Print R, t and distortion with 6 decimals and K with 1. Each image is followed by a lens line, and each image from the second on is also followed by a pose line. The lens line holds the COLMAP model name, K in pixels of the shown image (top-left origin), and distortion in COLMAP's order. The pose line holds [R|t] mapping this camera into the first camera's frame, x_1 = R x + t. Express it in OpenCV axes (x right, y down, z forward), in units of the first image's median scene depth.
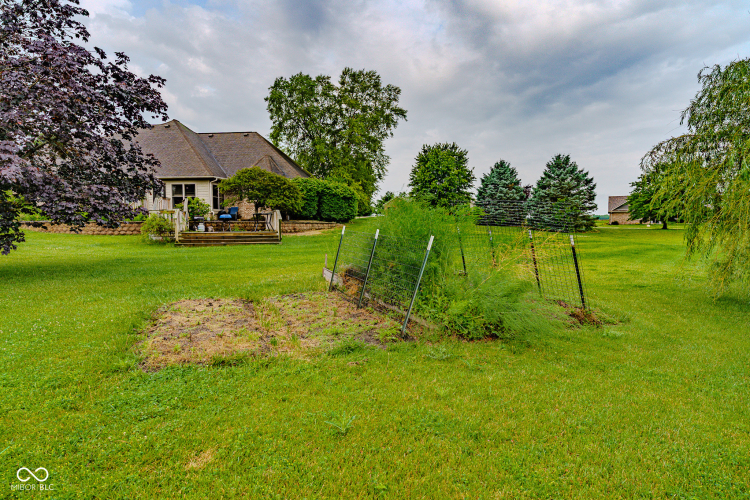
lens RADIAL K [[409.0, 0, 376.1], [0, 409.0, 254.1], [0, 0, 1]] dist [0.034788, -0.027215]
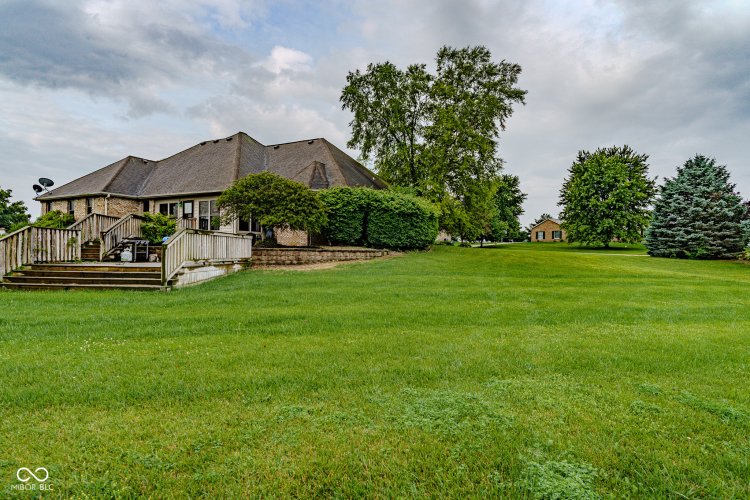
lens RADIAL K [[409.0, 0, 376.5], [0, 409.0, 248.1], [0, 0, 1]] dist [0.034788, -0.027215]
pose [[0.925318, 0.011921, -0.379005, 0.090378], [-0.041781, 0.996625, -0.070659, -0.020624], [0.376884, 0.081217, 0.922693, 0.237314]]
